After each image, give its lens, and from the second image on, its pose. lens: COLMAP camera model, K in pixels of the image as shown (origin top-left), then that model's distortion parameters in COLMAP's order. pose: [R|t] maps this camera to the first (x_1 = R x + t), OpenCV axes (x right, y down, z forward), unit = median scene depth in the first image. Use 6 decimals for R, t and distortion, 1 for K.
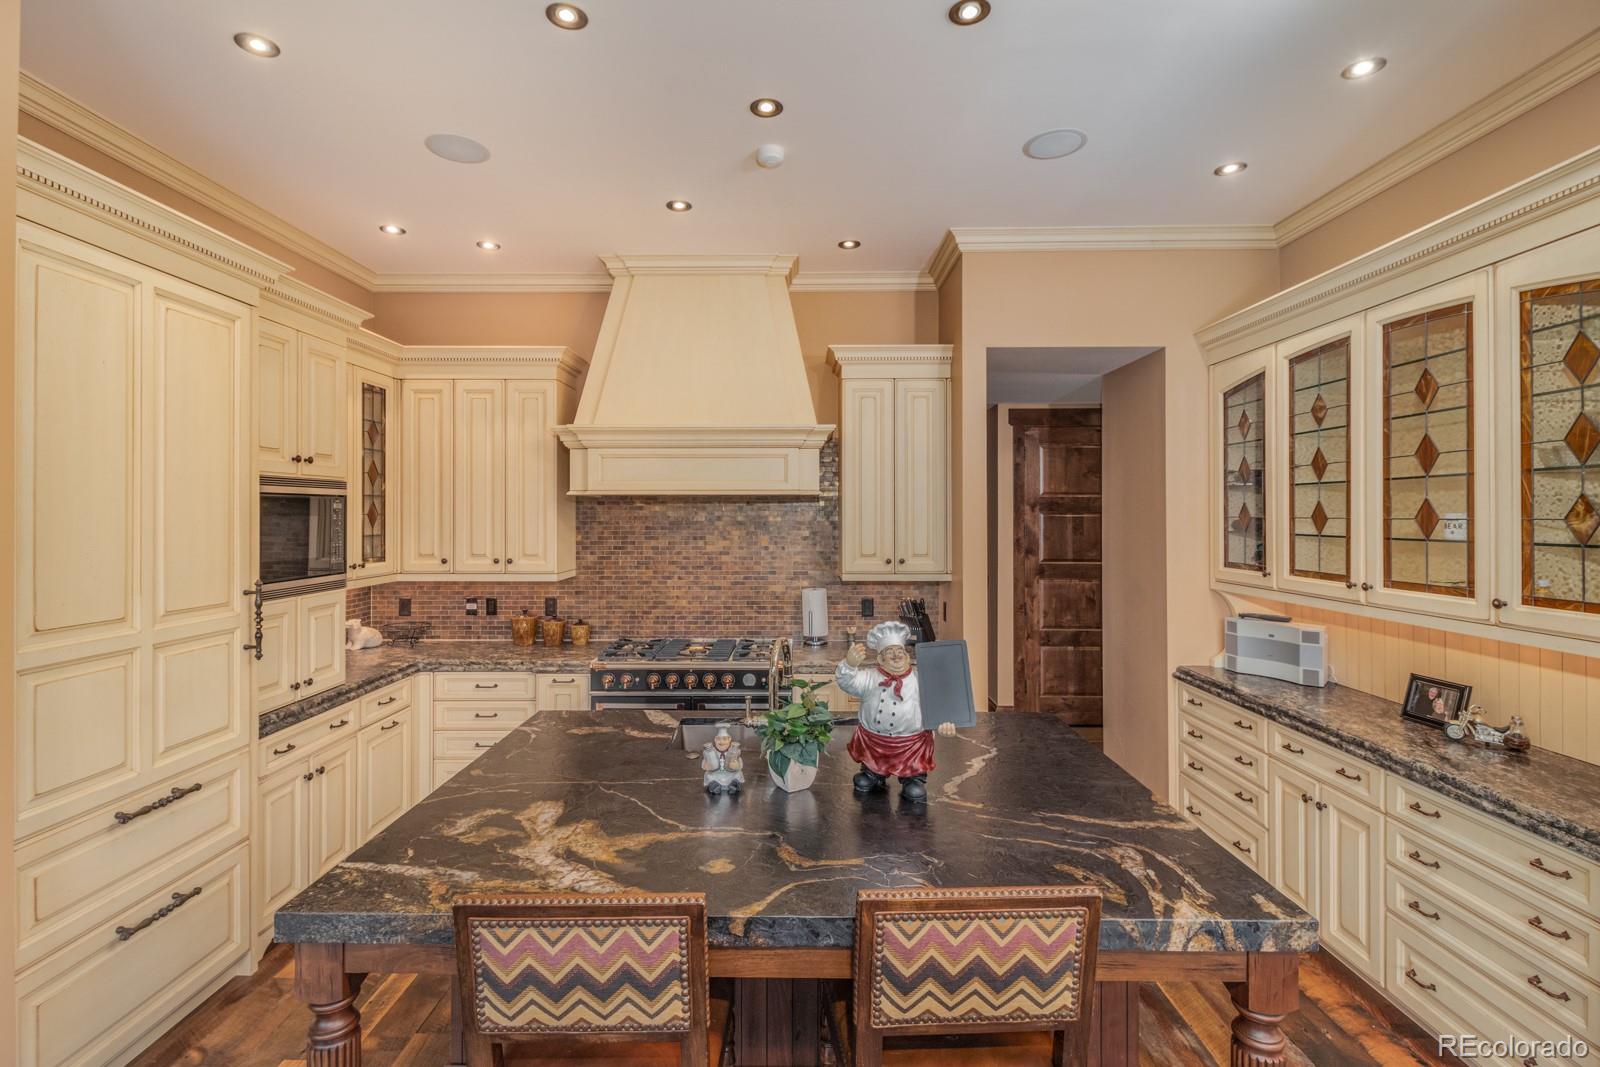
lens RADIAL K [[750.8, 0, 800.8], [0, 750.8, 522.1], [0, 0, 1]] dist [0.015344, 0.000258]
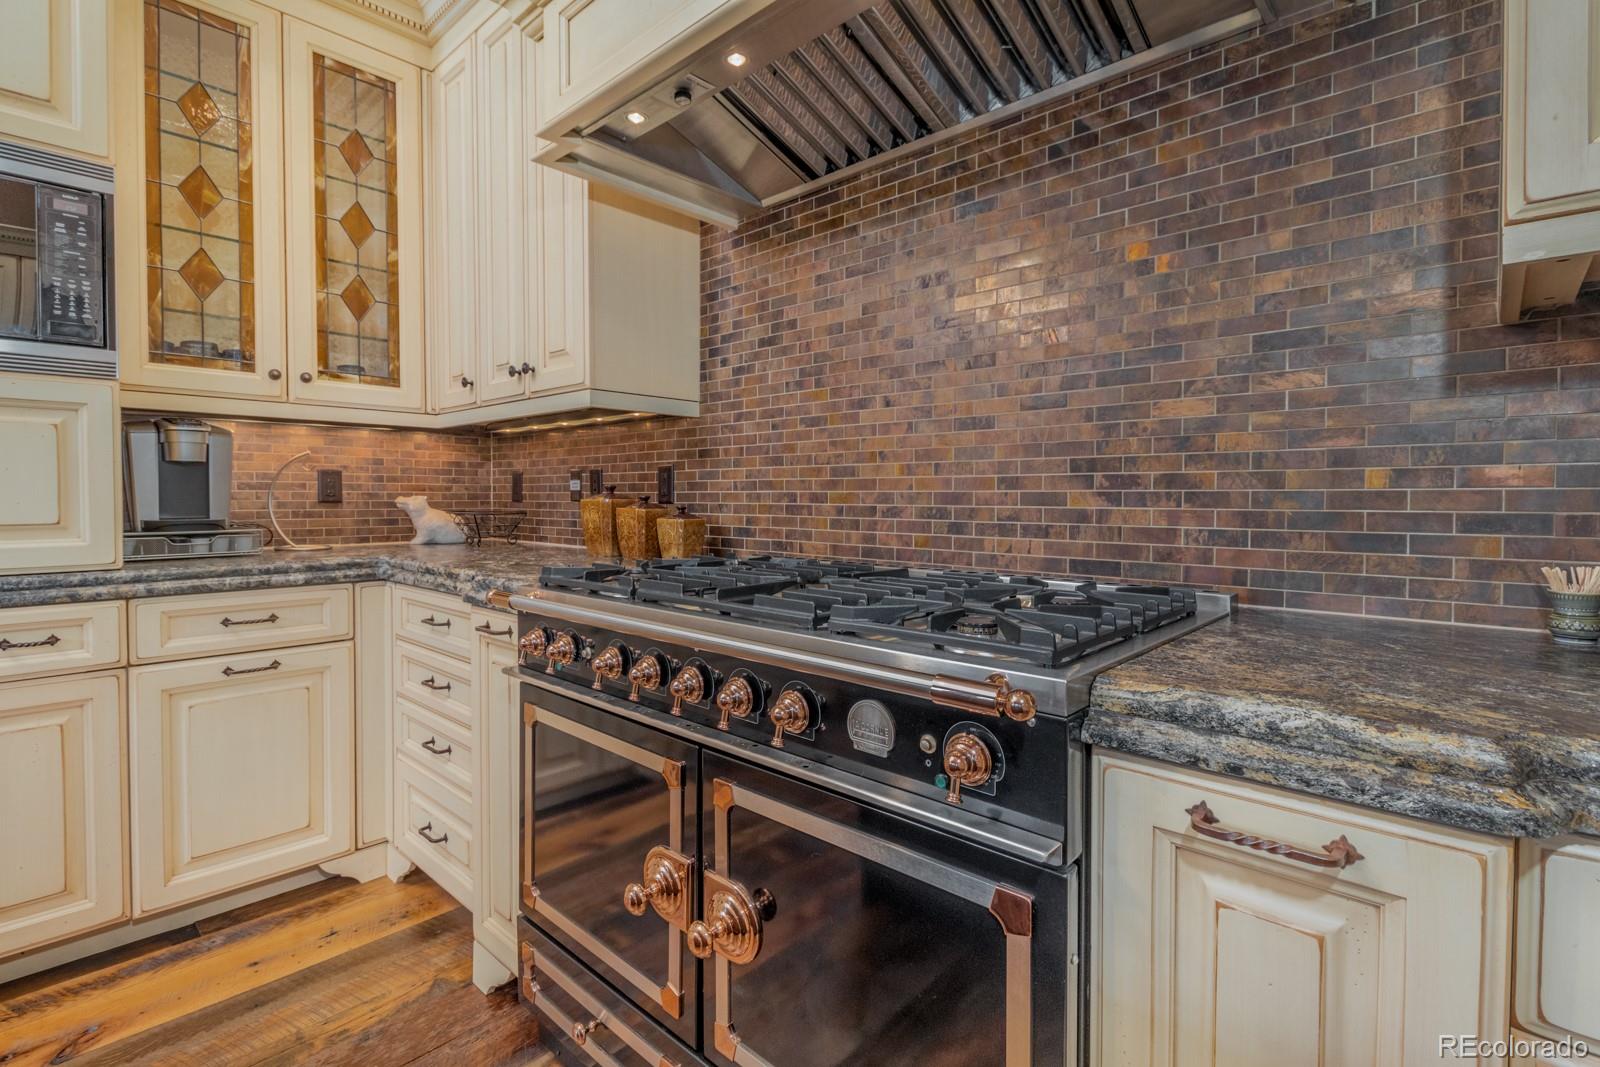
lens RADIAL K [[750.8, 0, 783.9], [0, 750.8, 510.9], [0, 0, 1]] dist [0.015344, 0.000258]
pose [[0.721211, 0.011878, -0.692613, 0.053596], [-0.009295, 0.999929, 0.007469, 0.124665], [0.692653, 0.001051, 0.721270, 0.706084]]
